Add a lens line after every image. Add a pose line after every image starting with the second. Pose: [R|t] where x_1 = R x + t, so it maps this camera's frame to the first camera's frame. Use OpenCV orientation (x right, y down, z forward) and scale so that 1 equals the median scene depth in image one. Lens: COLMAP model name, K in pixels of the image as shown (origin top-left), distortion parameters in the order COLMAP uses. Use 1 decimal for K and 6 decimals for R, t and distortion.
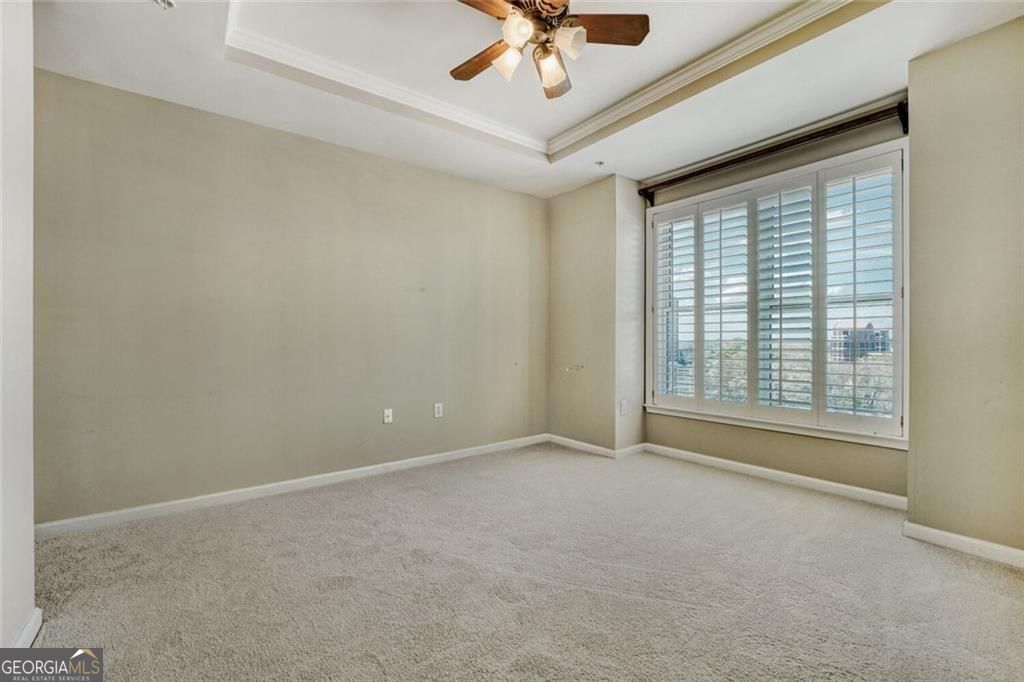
lens RADIAL K [[433.3, 0, 504.8], [0, 433.3, 339.2], [0, 0, 1]] dist [-0.000768, -0.000318]
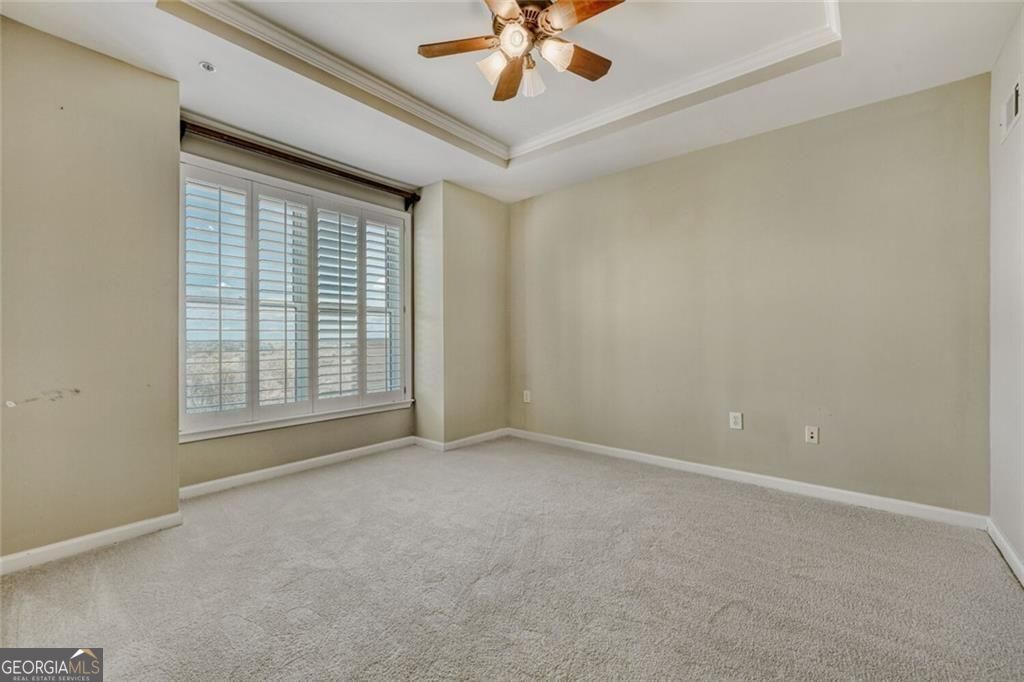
lens RADIAL K [[439.6, 0, 512.0], [0, 439.6, 341.0], [0, 0, 1]] dist [0.001501, 0.000110]
pose [[-0.245011, -0.000044, 0.969520, -0.557183], [0.003931, 0.999992, 0.001039, 0.006078], [-0.969512, 0.004066, -0.245009, 0.754788]]
